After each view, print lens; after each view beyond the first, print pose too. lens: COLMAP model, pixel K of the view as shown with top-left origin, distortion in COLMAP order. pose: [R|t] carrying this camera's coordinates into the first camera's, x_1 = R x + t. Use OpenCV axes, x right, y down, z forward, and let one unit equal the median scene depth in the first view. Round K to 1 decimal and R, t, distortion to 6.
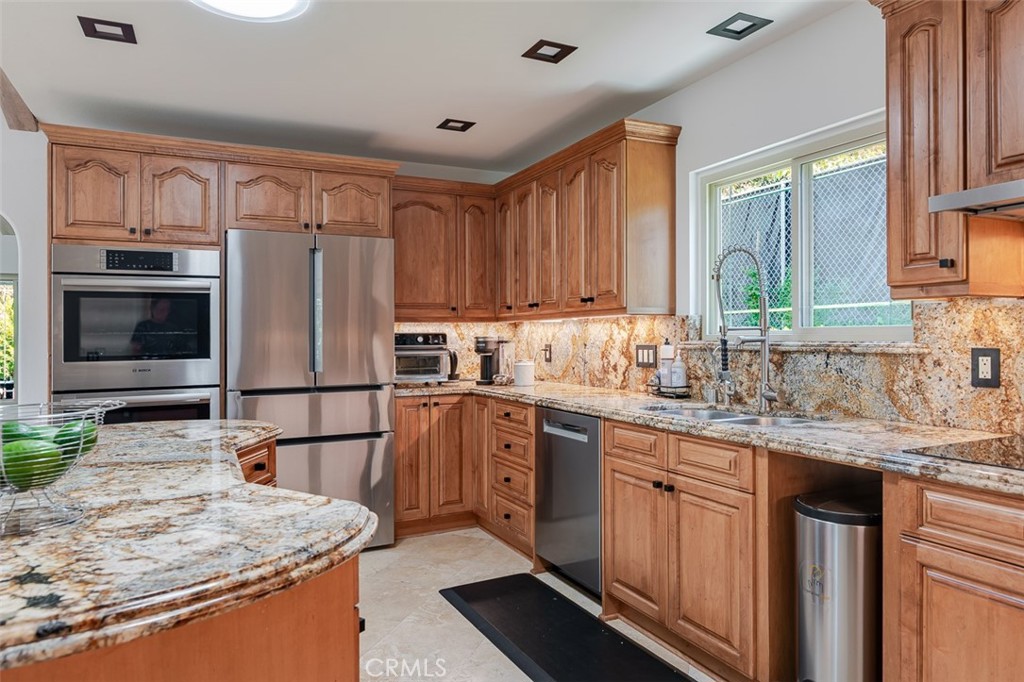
lens RADIAL K [[664.5, 0, 509.1], [0, 664.5, 337.7], [0, 0, 1]] dist [-0.004729, -0.000938]
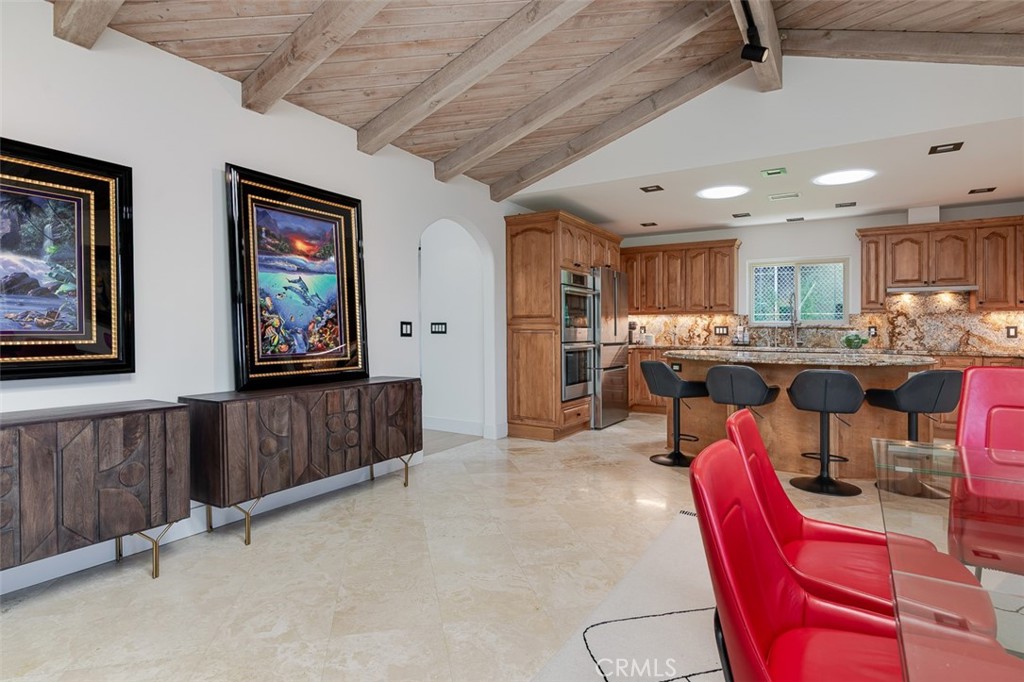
lens RADIAL K [[541.4, 0, 513.3], [0, 541.4, 337.6], [0, 0, 1]] dist [-0.001629, -0.000260]
pose [[0.843924, 0.009377, 0.536381, -2.252773], [-0.014374, 0.999883, 0.005136, 0.079486], [-0.536270, -0.012044, 0.843961, -0.429743]]
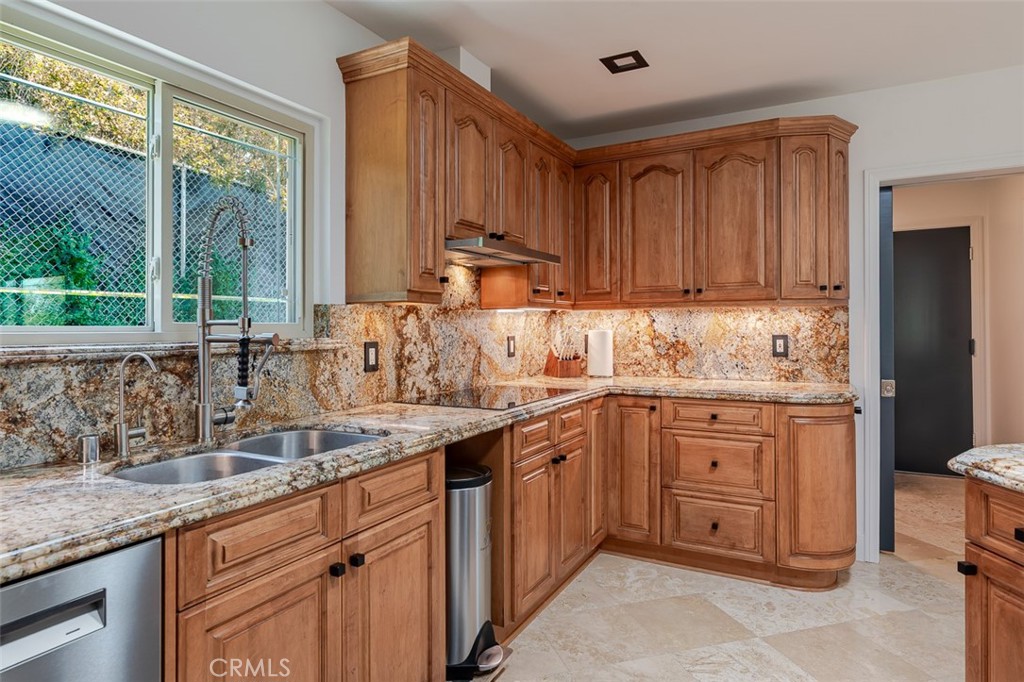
lens RADIAL K [[600.8, 0, 509.3], [0, 600.8, 330.6], [0, 0, 1]] dist [-0.003614, -0.000247]
pose [[-0.588441, 0.006420, 0.808515, -0.345807], [0.012347, 0.999923, 0.001047, -0.003568], [-0.808446, 0.010598, -0.588475, 1.249272]]
